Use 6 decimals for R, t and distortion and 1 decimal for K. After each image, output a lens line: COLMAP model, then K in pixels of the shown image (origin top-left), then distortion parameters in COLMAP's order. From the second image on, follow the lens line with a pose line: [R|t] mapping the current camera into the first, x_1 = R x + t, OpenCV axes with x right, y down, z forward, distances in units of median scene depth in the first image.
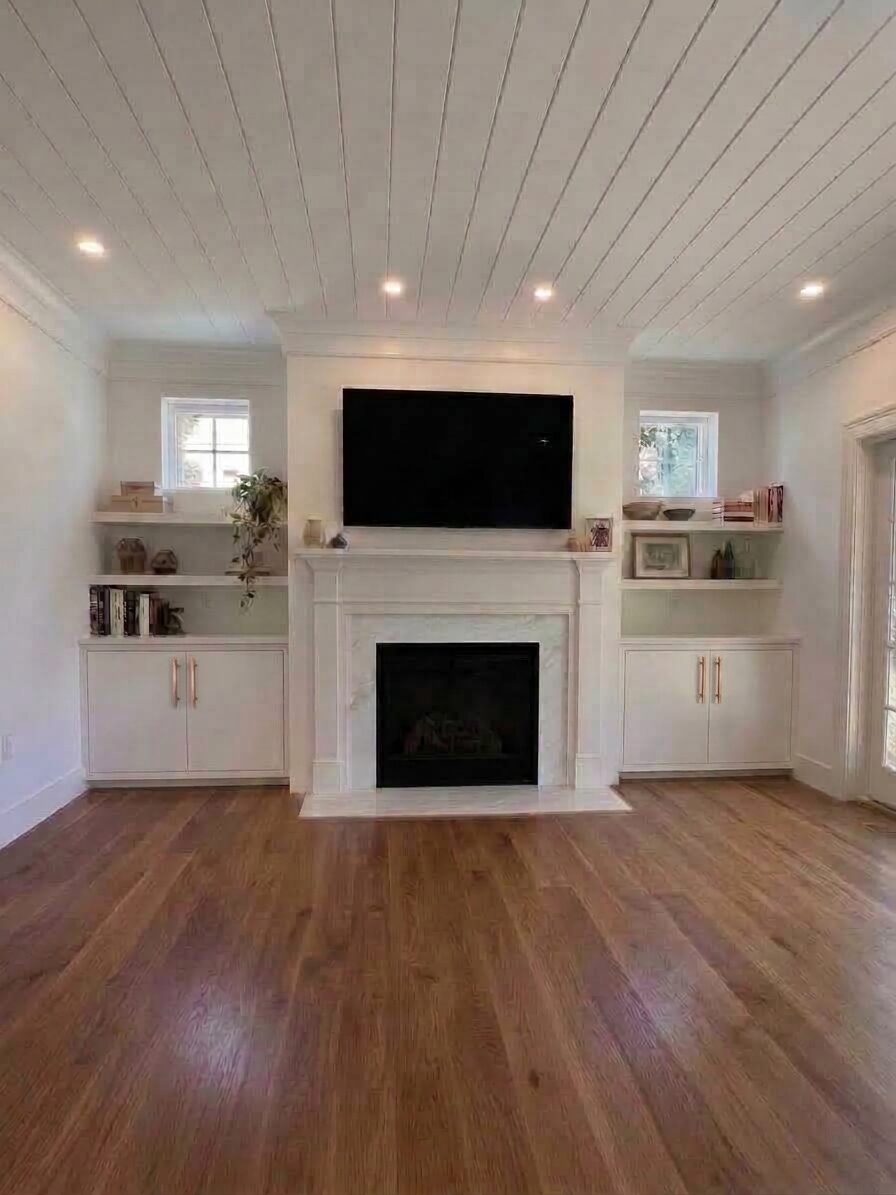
lens RADIAL K [[616.6, 0, 448.0], [0, 616.6, 597.5], [0, 0, 1]] dist [-0.001778, -0.000653]
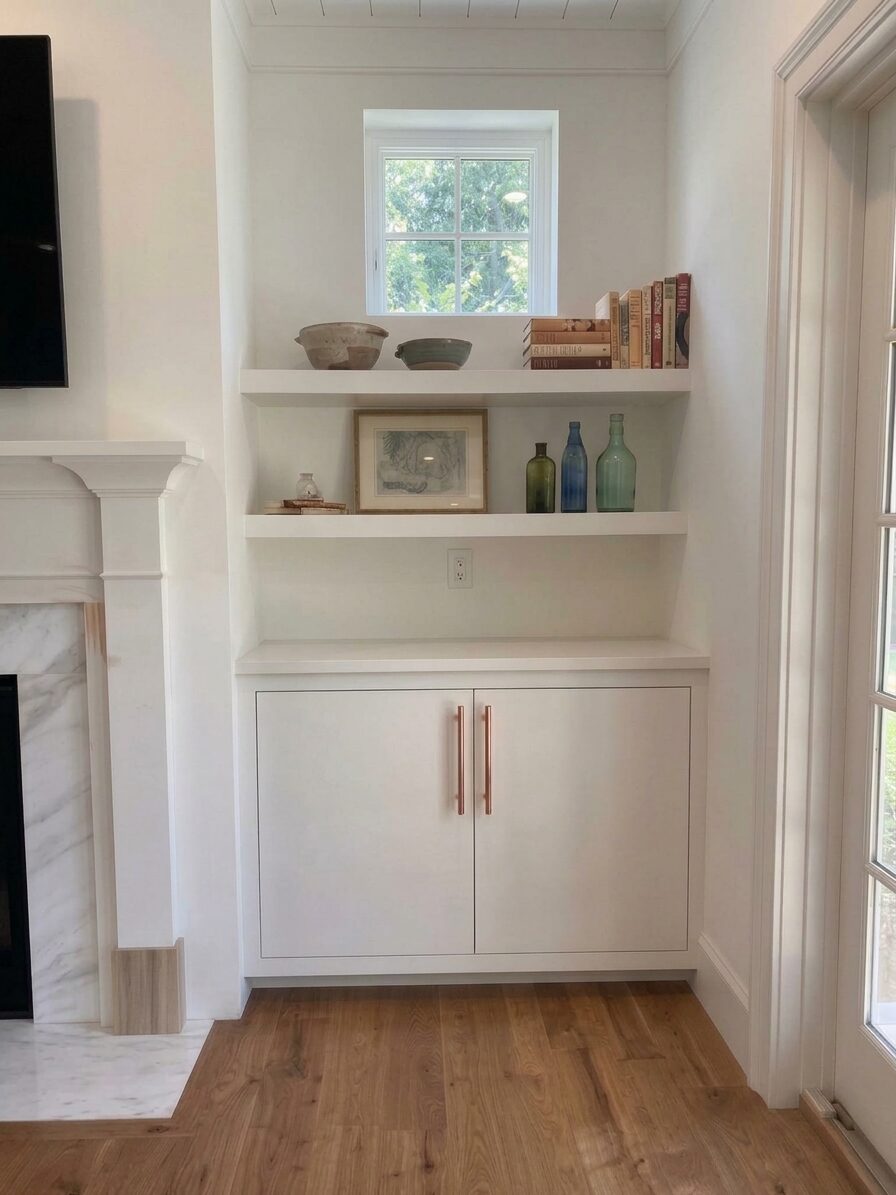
lens RADIAL K [[877.2, 0, 448.0], [0, 877.2, 597.5], [0, 0, 1]] dist [-0.005273, -0.001382]
pose [[0.997079, -0.000522, -0.076370, 0.431381], [0.004813, 0.998418, 0.056017, -0.006305], [0.076220, -0.056221, 0.995505, 0.411578]]
